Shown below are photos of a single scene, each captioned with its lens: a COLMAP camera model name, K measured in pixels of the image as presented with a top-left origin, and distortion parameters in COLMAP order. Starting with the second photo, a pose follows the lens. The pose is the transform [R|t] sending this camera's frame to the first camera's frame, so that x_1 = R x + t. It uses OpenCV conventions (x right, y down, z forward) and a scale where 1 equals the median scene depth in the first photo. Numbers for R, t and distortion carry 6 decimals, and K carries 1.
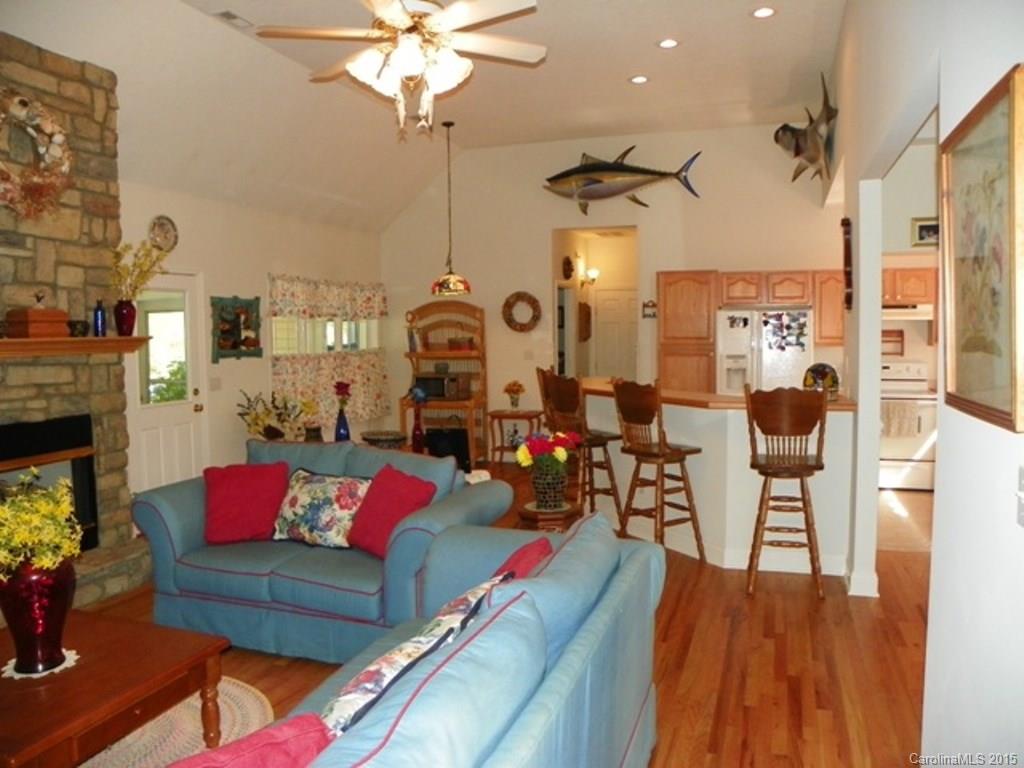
lens RADIAL K [[783.7, 0, 512.0], [0, 783.7, 384.0], [0, 0, 1]] dist [-0.172519, 0.103219]
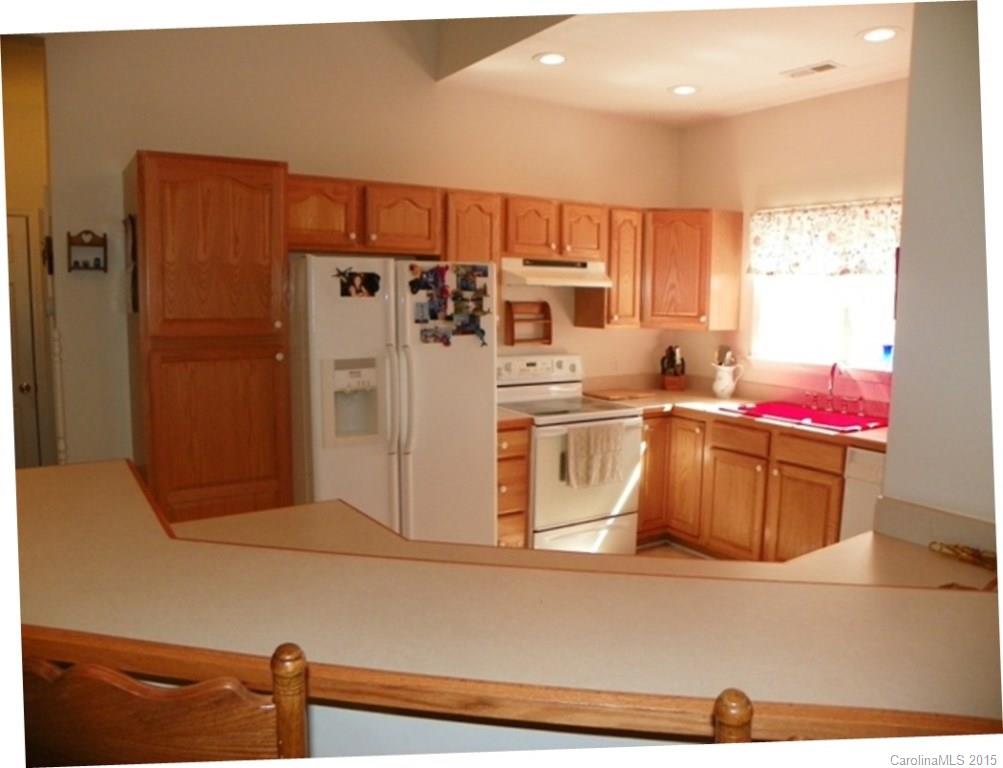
lens RADIAL K [[754.2, 0, 501.5], [0, 754.2, 384.0], [0, 0, 1]] dist [-0.117736, 0.000019]
pose [[0.608533, -0.076248, 0.789857, 0.006709], [0.038568, 0.997038, 0.066534, -0.070719], [-0.792591, -0.010026, 0.609672, 0.984373]]
